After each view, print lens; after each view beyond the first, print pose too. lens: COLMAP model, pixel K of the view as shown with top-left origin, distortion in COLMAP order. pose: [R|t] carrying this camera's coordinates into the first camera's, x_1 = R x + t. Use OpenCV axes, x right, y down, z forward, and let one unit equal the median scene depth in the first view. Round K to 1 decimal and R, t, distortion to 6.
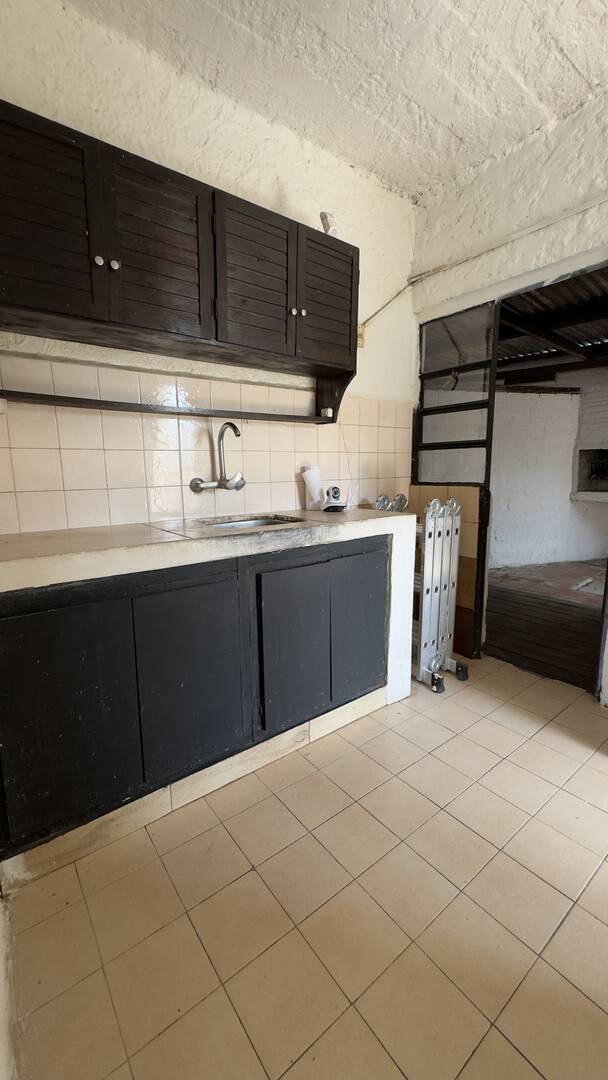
lens RADIAL K [[430.9, 0, 304.0], [0, 430.9, 540.0], [0, 0, 1]] dist [-0.002838, -0.000134]
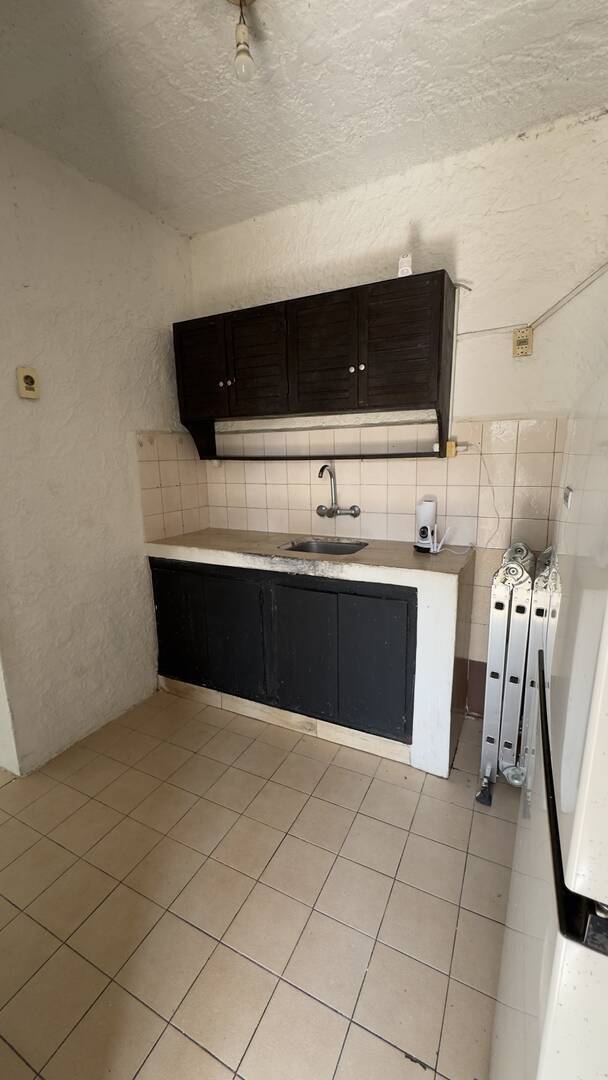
lens RADIAL K [[430.9, 0, 304.0], [0, 430.9, 540.0], [0, 0, 1]] dist [-0.002838, -0.000134]
pose [[0.434908, 0.176098, -0.883088, 1.014349], [-0.133111, 0.982490, 0.130365, -0.229806], [0.890582, 0.060852, 0.450733, 0.420851]]
